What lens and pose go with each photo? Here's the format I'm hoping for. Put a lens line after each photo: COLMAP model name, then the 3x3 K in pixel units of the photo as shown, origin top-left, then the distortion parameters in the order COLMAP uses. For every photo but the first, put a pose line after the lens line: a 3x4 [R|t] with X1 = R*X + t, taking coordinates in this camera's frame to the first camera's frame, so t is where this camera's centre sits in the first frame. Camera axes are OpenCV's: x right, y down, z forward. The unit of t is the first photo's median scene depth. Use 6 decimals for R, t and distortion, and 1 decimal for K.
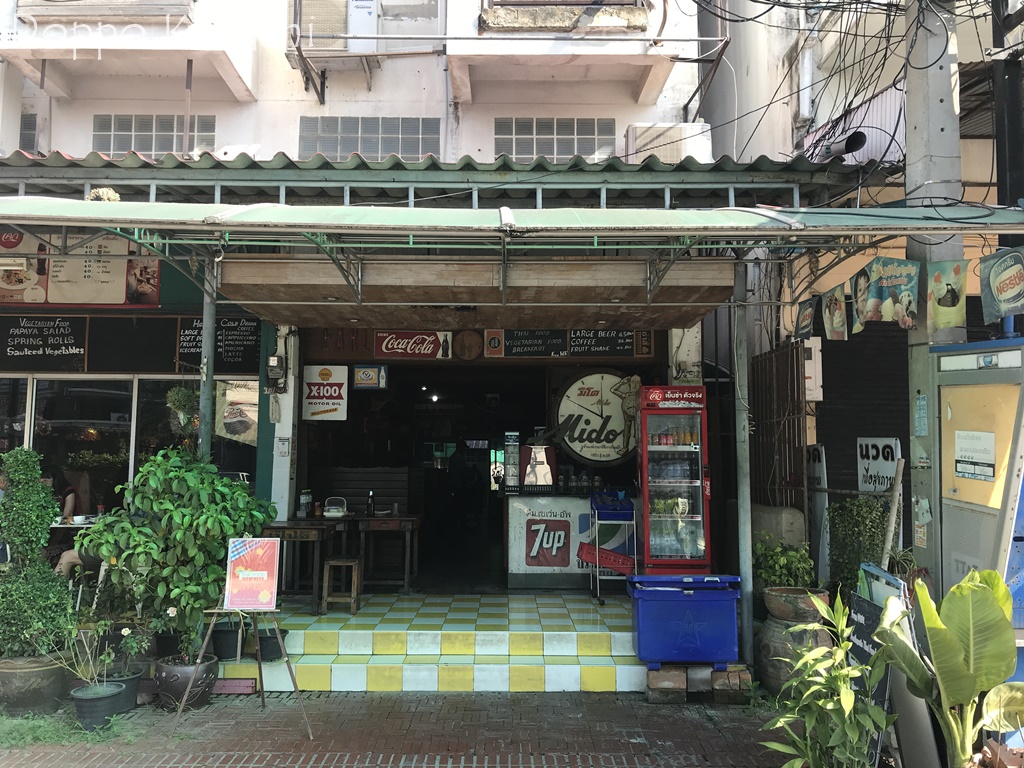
lens RADIAL K [[834.6, 0, 512.0], [0, 834.6, 384.0], [0, 0, 1]] dist [0.119295, -0.003909]
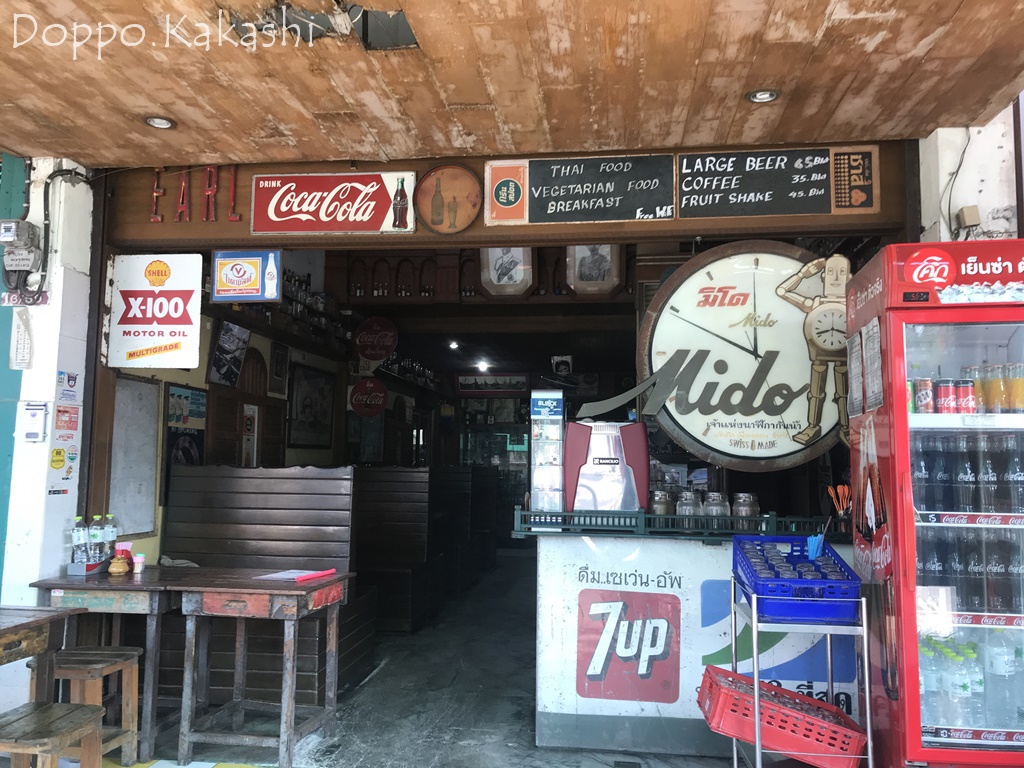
lens RADIAL K [[838.2, 0, 507.9], [0, 838.2, 387.3], [0, 0, 1]] dist [0.040585, -0.065018]
pose [[0.990846, -0.005604, -0.134882, 0.040307], [0.006951, 0.999931, 0.009514, 0.051436], [0.134820, -0.010364, 0.990816, 0.560355]]
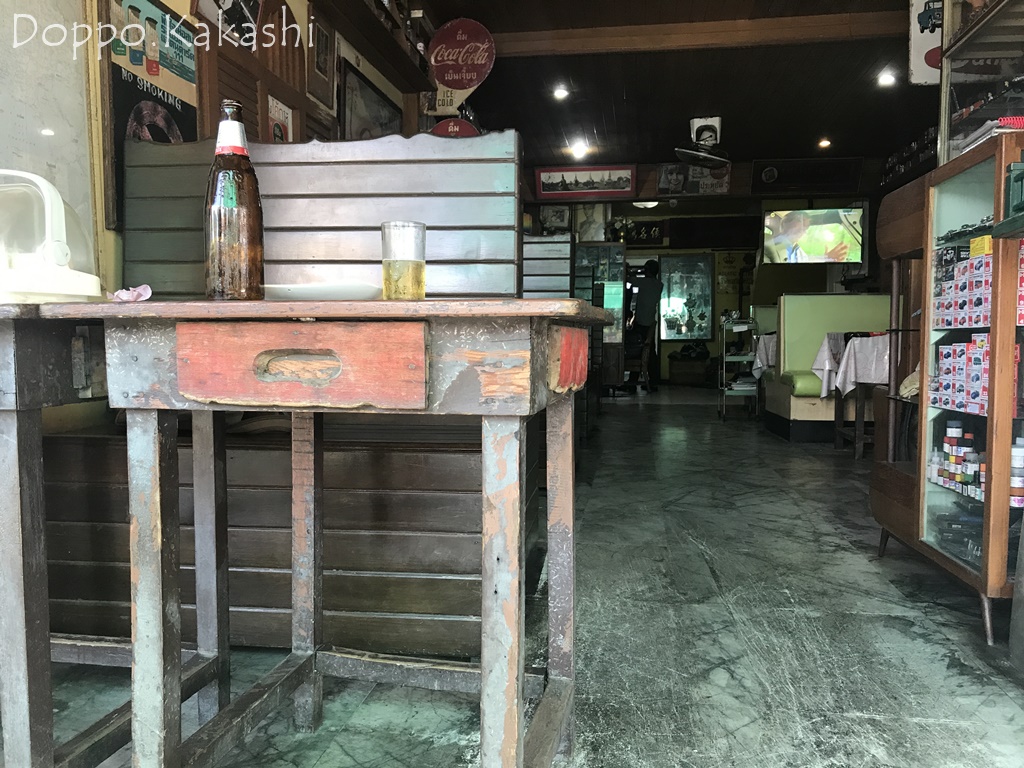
lens RADIAL K [[838.2, 0, 507.9], [0, 838.2, 387.3], [0, 0, 1]] dist [0.040585, -0.065018]
pose [[0.987553, 0.003338, -0.157251, -0.098642], [0.021671, 0.987352, 0.157052, 0.143834], [0.155786, -0.158505, 0.974991, 0.836574]]
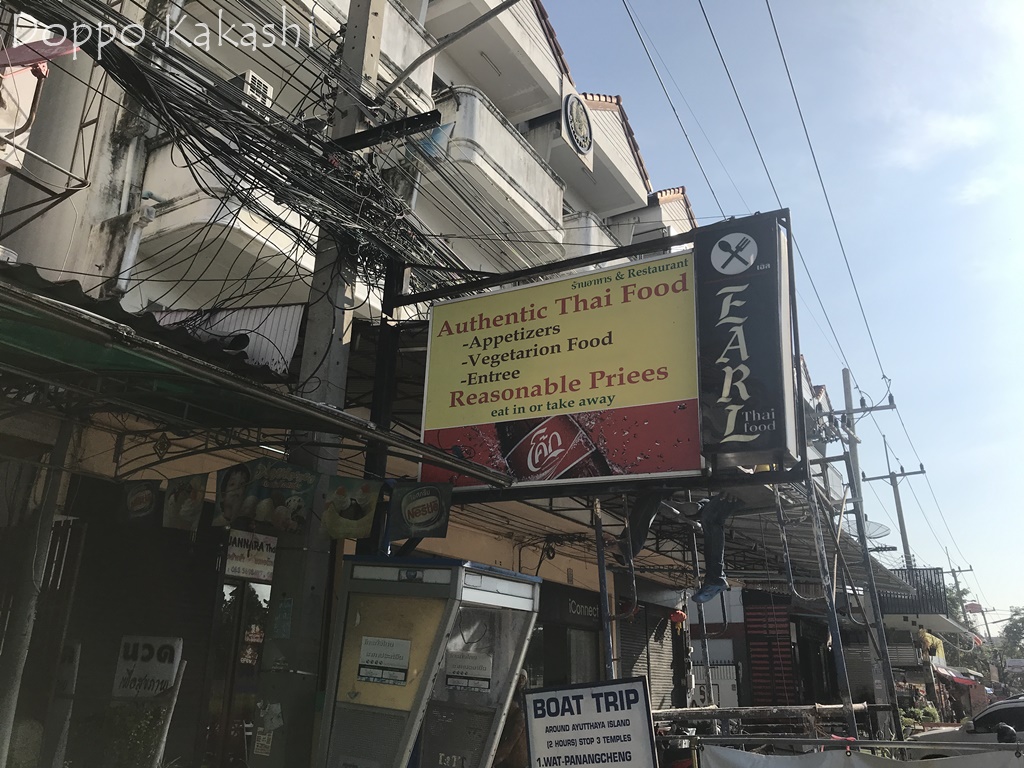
lens RADIAL K [[838.2, 0, 507.9], [0, 838.2, 387.3], [0, 0, 1]] dist [0.040585, -0.065018]
pose [[0.512932, 0.270685, 0.814635, -0.161445], [-0.087792, 0.960549, -0.263890, 0.007610], [-0.853928, 0.063840, 0.516460, 0.128158]]
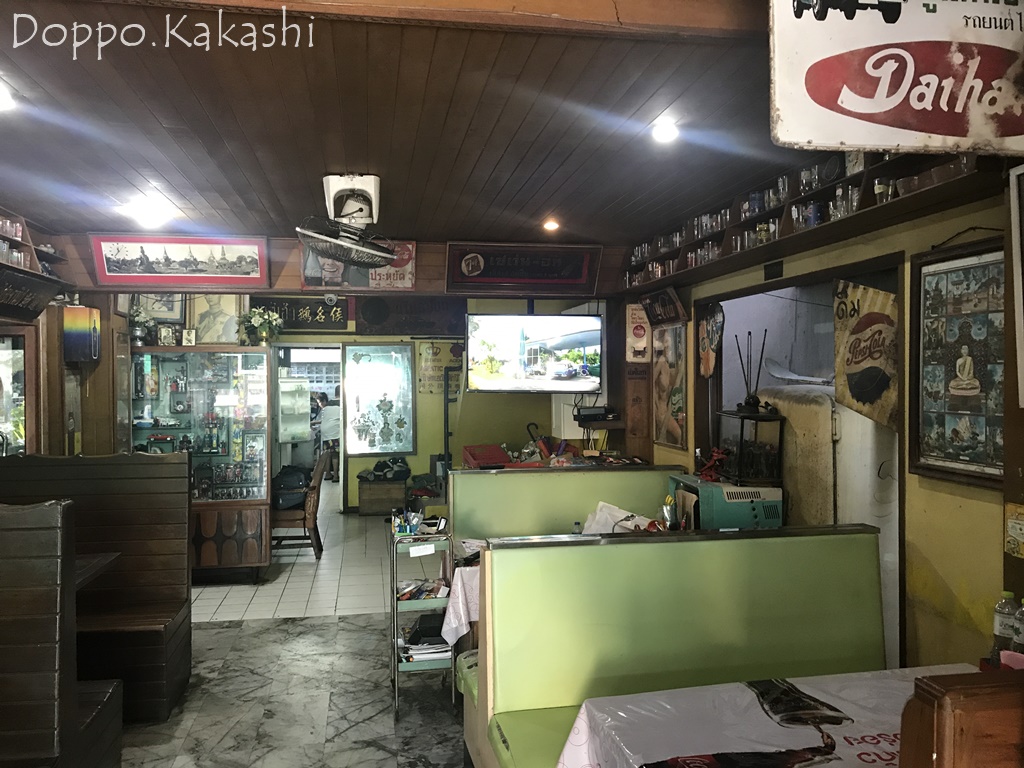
lens RADIAL K [[838.2, 0, 507.9], [0, 838.2, 387.3], [0, 0, 1]] dist [0.040585, -0.065018]
pose [[0.986893, -0.012230, 0.160910, -0.030106], [-0.006334, 0.993420, 0.114353, 0.078949], [-0.161250, -0.113874, 0.980322, 1.234922]]
